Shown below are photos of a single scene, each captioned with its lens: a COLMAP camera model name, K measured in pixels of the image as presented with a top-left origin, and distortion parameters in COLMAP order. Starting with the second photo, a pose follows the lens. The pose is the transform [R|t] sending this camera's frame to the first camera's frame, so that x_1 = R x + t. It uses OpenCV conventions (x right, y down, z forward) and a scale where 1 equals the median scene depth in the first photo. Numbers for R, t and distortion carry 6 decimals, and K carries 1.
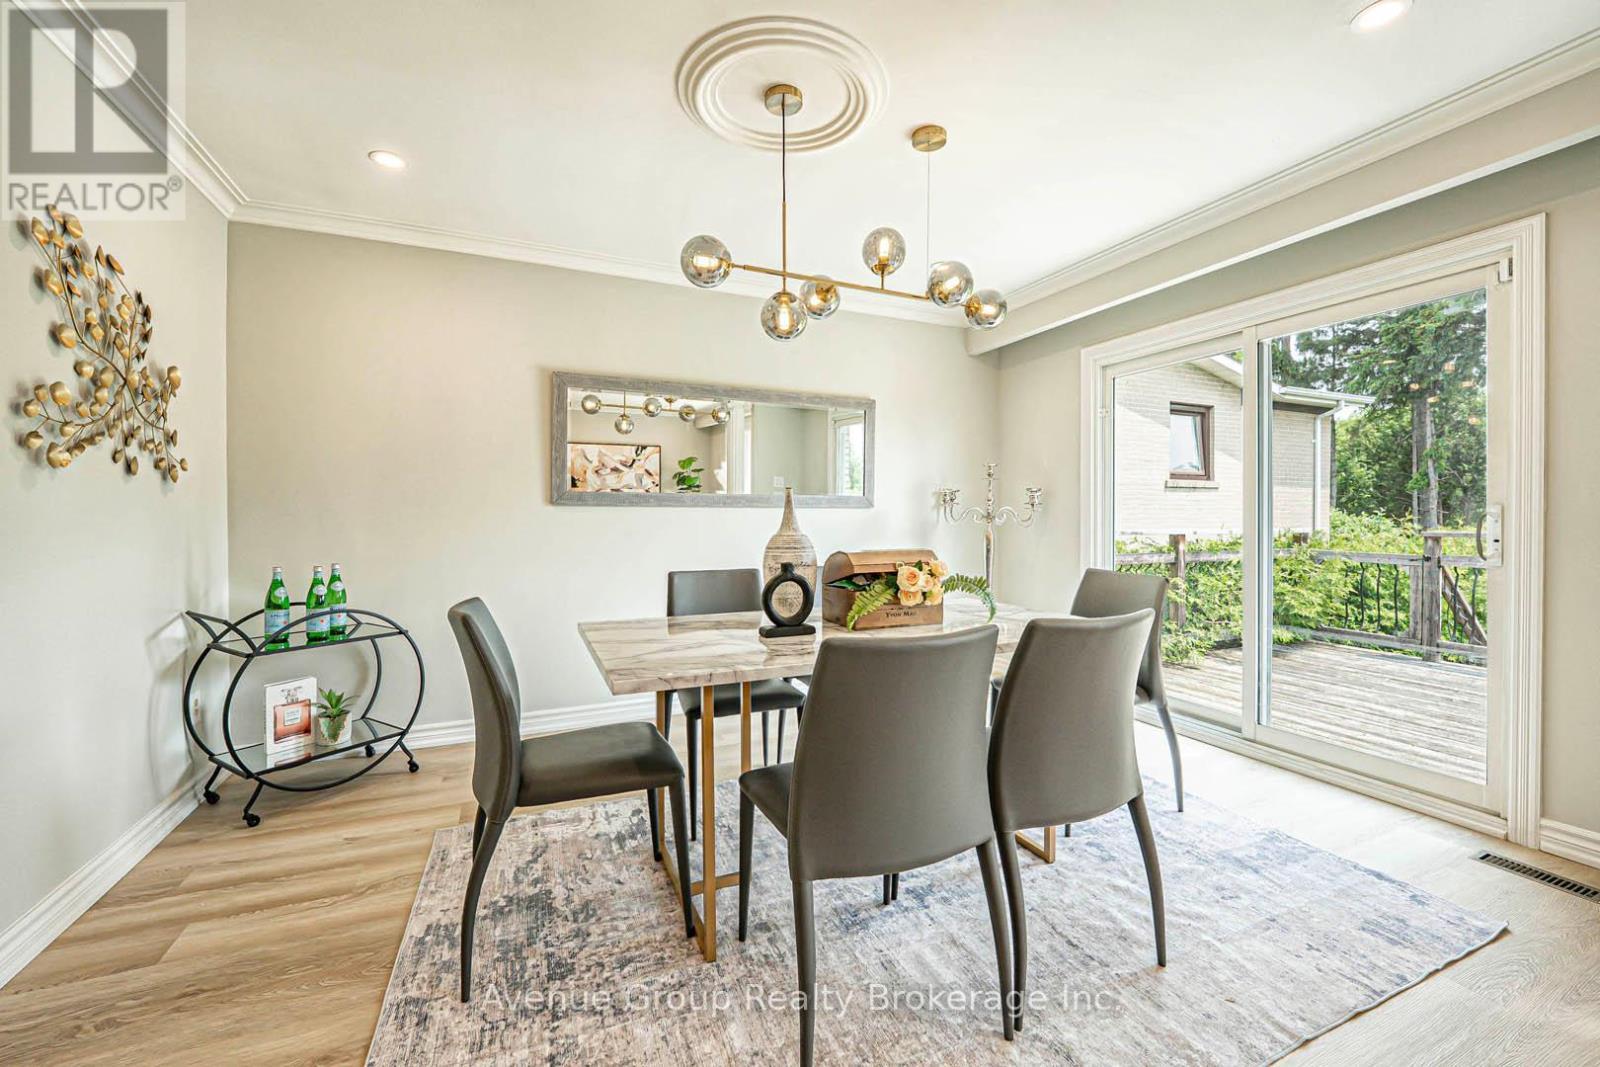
lens RADIAL K [[645.7, 0, 810.5], [0, 645.7, 517.6], [0, 0, 1]] dist [-0.009903, -0.000981]
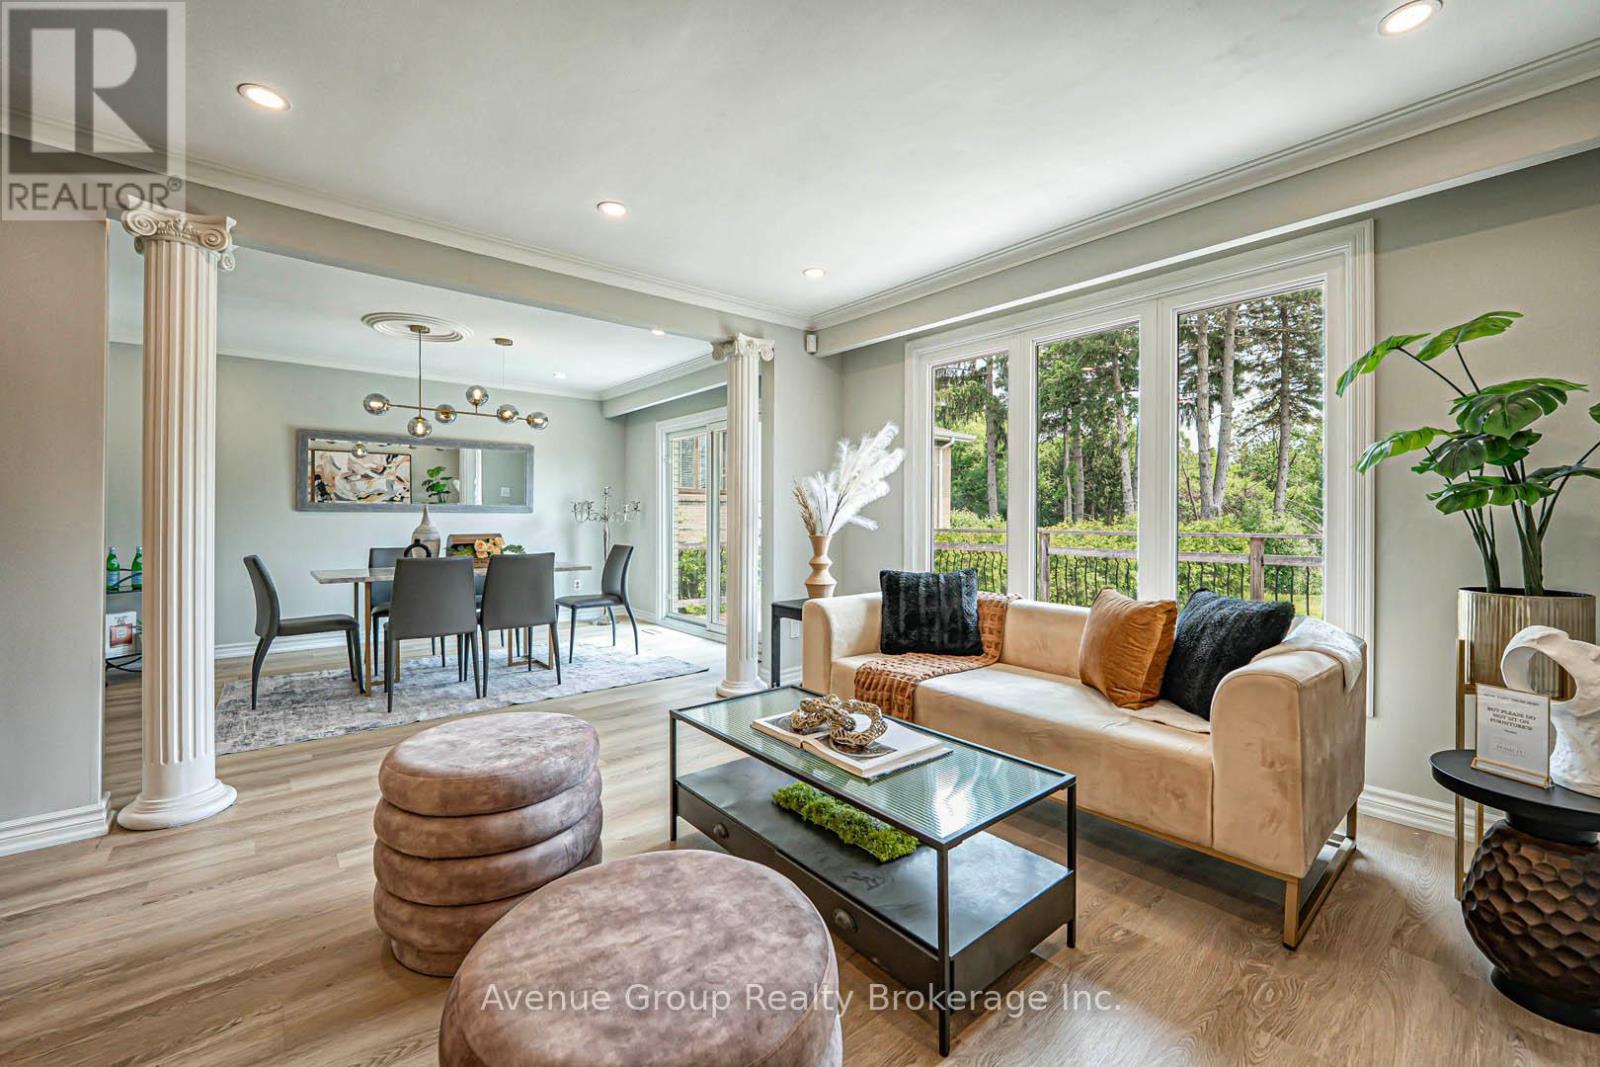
lens RADIAL K [[645.7, 0, 810.5], [0, 645.7, 517.6], [0, 0, 1]] dist [-0.009903, -0.000981]
pose [[0.958729, 0.002164, 0.284312, 0.546386], [-0.001570, 0.999996, -0.002318, -0.001525], [-0.284316, 0.001776, 0.958729, -1.318301]]
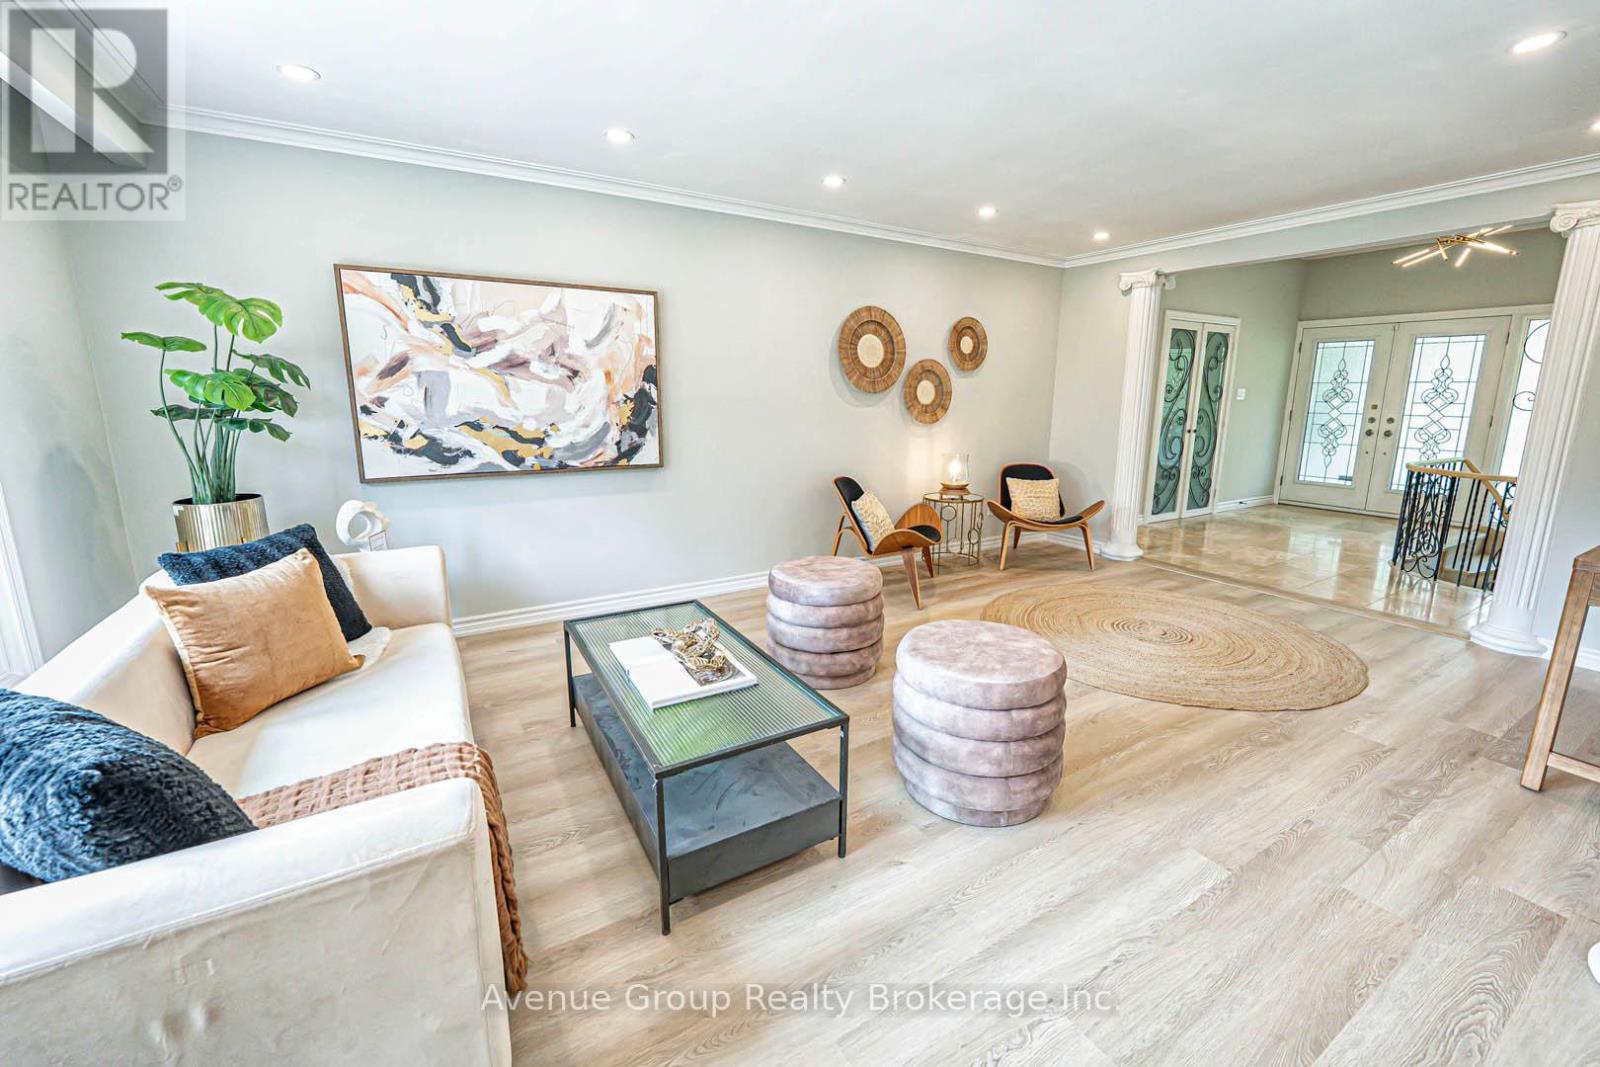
lens RADIAL K [[645.7, 0, 810.5], [0, 645.7, 517.6], [0, 0, 1]] dist [-0.009903, -0.000981]
pose [[-0.992634, 0.018423, -0.119742, 0.756462], [-0.005856, 0.979919, 0.199311, -0.096330], [0.121009, 0.198544, -0.972593, 0.374779]]
